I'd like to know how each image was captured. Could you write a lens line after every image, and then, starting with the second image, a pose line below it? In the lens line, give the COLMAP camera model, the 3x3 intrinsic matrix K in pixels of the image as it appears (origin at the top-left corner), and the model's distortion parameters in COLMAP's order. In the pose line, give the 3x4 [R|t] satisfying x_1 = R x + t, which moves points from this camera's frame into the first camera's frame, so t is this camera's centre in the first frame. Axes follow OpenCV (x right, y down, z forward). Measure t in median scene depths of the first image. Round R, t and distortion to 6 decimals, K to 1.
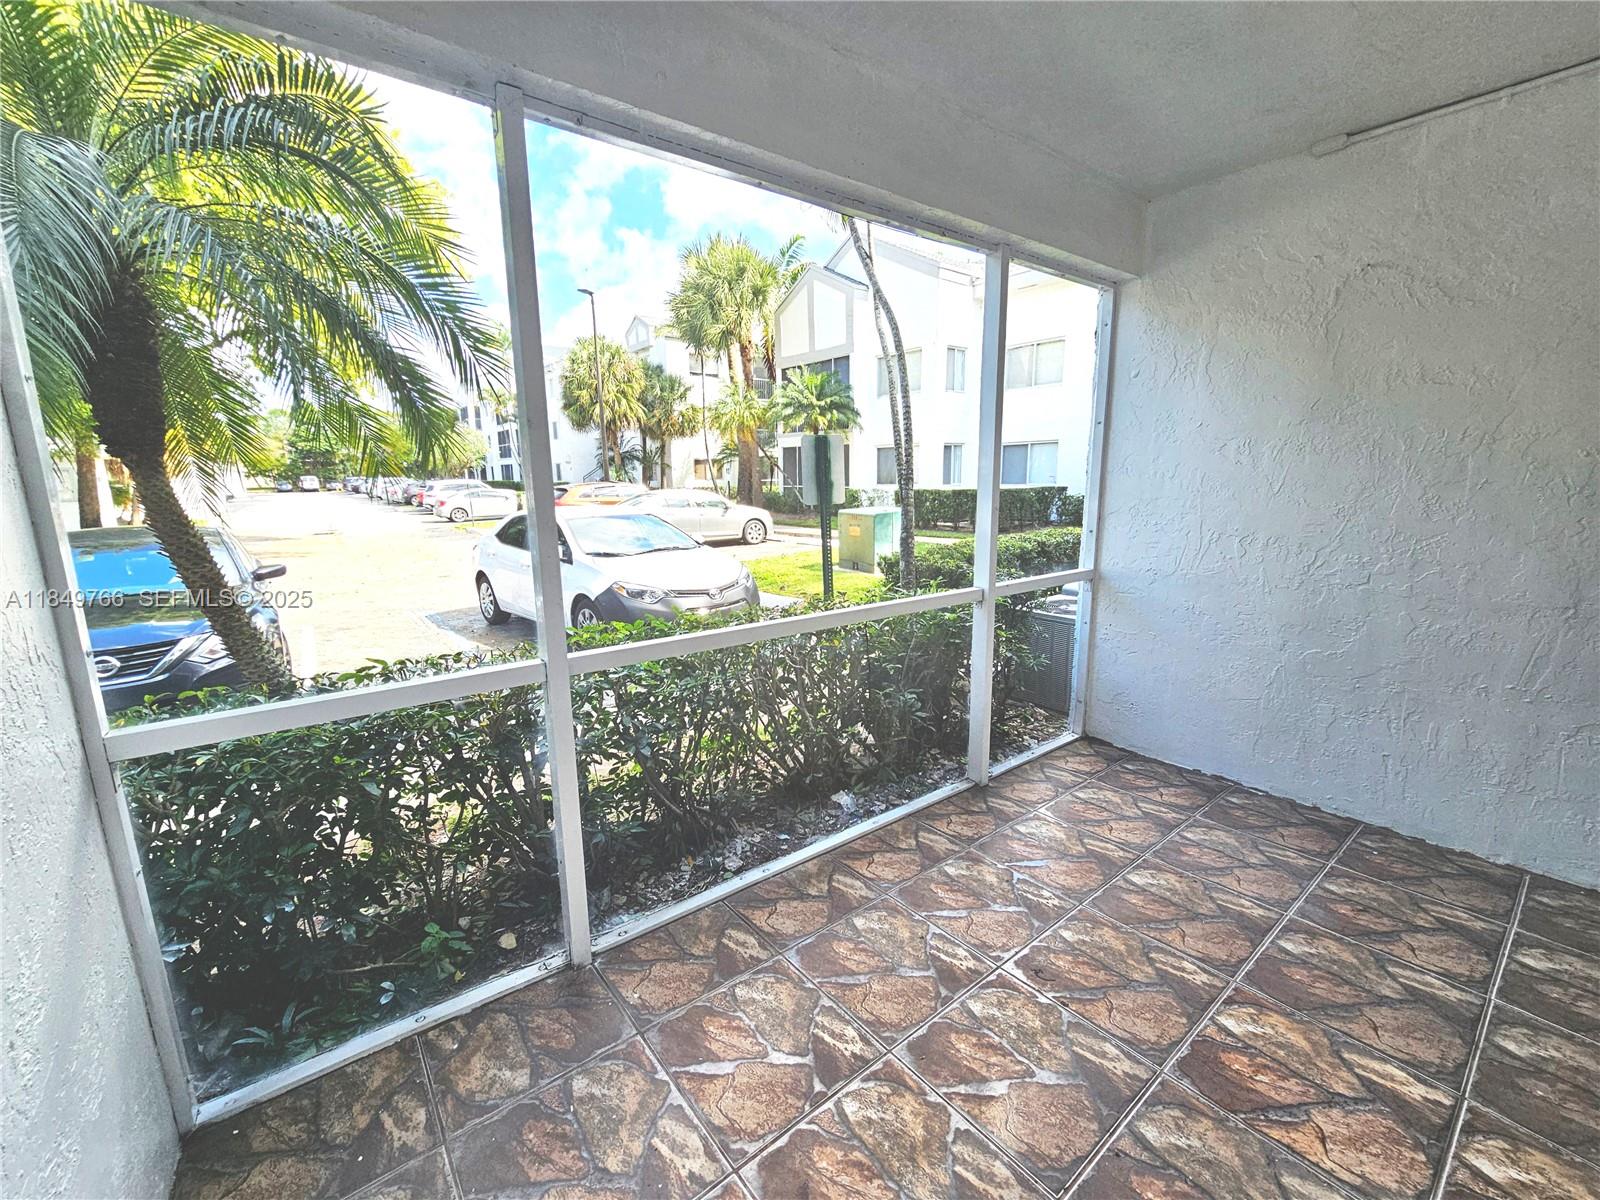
lens RADIAL K [[659.3, 0, 805.6], [0, 659.3, 603.0], [0, 0, 1]] dist [0.000524, 0.000044]
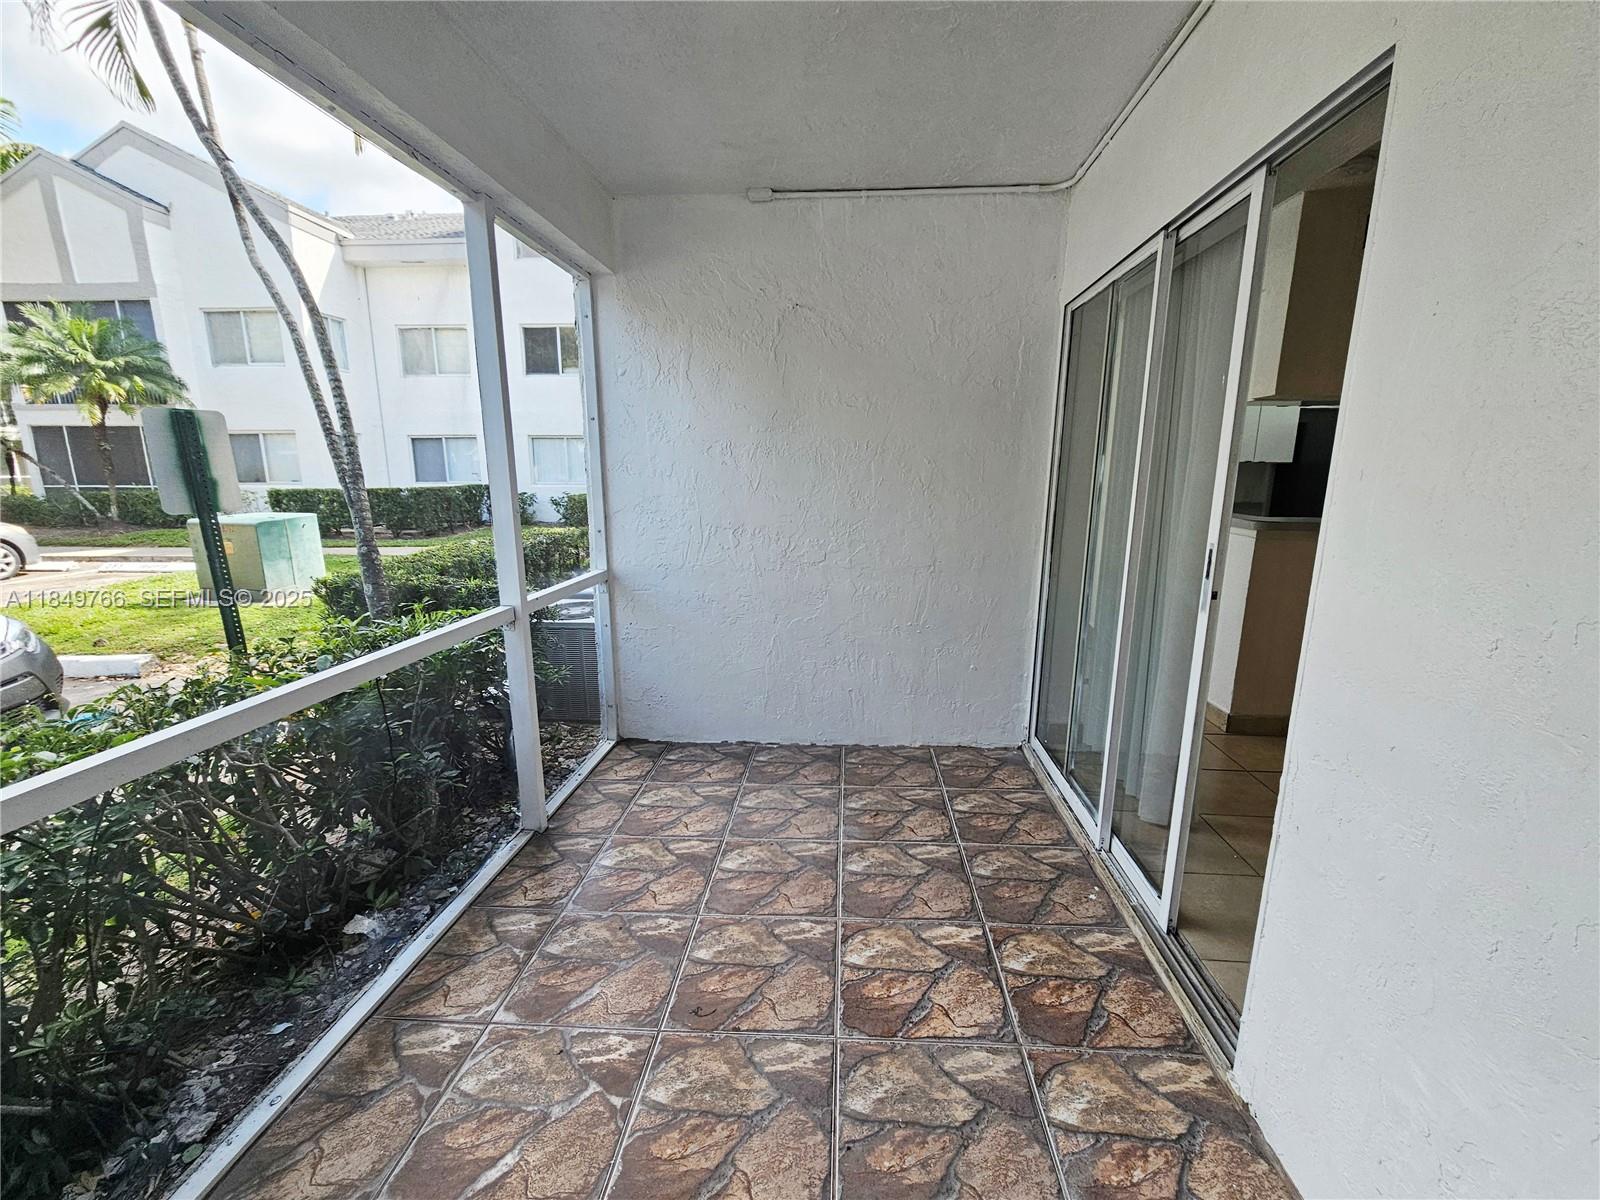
lens RADIAL K [[659.3, 0, 805.6], [0, 659.3, 603.0], [0, 0, 1]] dist [0.000524, 0.000044]
pose [[0.677270, -0.135672, 0.723117, -0.081273], [0.132900, 0.989243, 0.061129, -0.025686], [-0.723632, 0.054701, 0.688015, 0.133503]]
